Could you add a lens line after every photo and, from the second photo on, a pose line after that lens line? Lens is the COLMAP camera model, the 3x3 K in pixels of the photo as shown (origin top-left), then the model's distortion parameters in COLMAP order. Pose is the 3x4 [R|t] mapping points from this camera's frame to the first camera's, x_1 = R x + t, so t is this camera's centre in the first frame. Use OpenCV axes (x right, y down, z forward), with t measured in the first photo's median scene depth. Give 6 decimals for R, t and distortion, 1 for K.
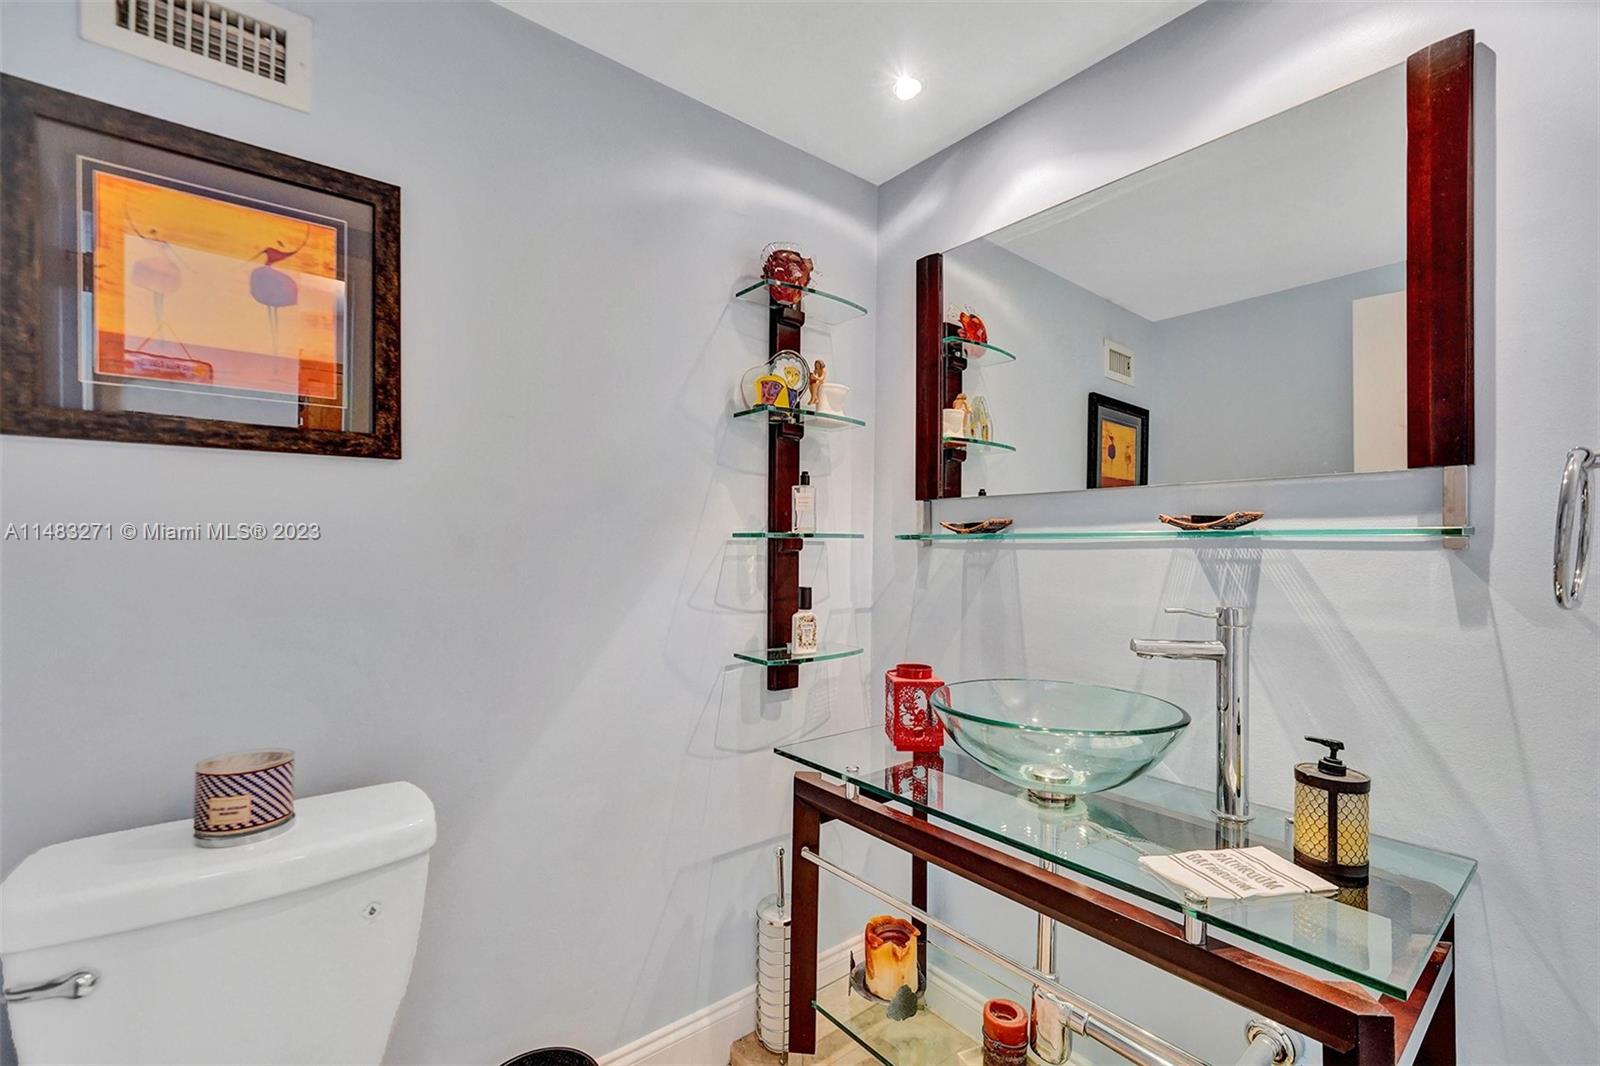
lens RADIAL K [[678.7, 0, 802.2], [0, 678.7, 553.9], [0, 0, 1]] dist [-0.016149, 0.000009]
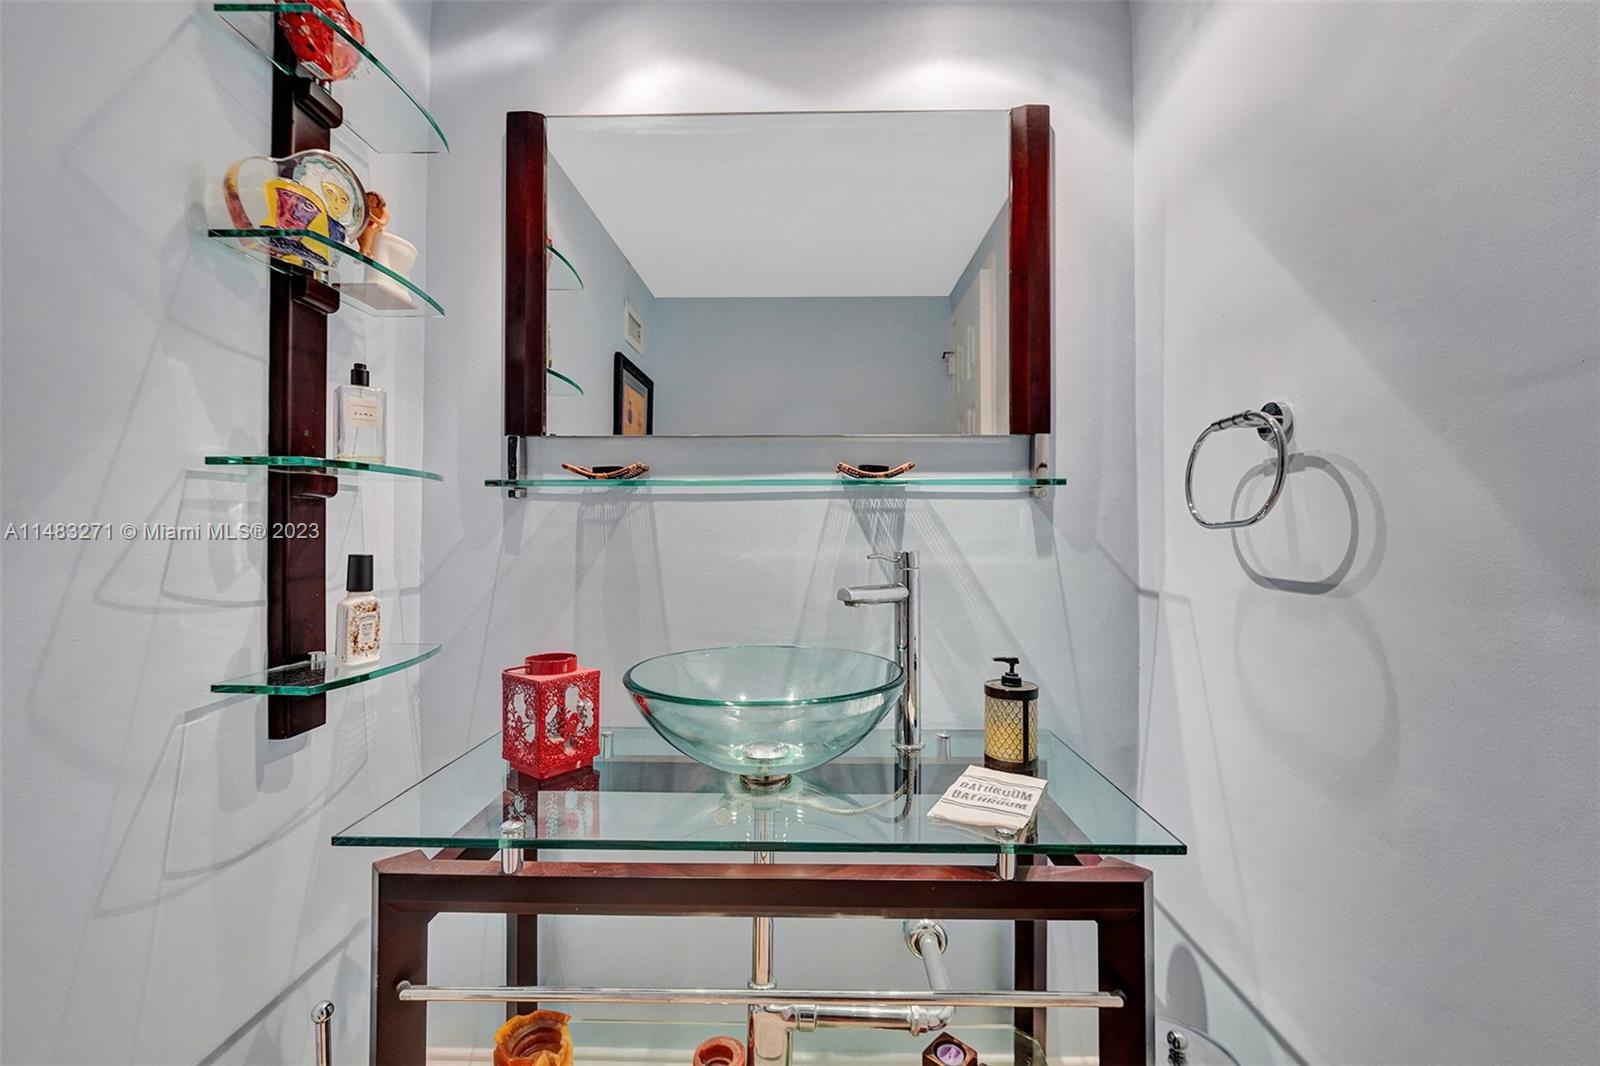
lens RADIAL K [[652.3, 0, 800.0], [0, 652.3, 533.0], [0, 0, 1]] dist [-0.010140, -0.000148]
pose [[0.646997, -0.009998, 0.762427, -0.187786], [0.011389, 0.999929, 0.003448, 0.032239], [-0.762408, 0.006453, 0.647065, 0.329080]]
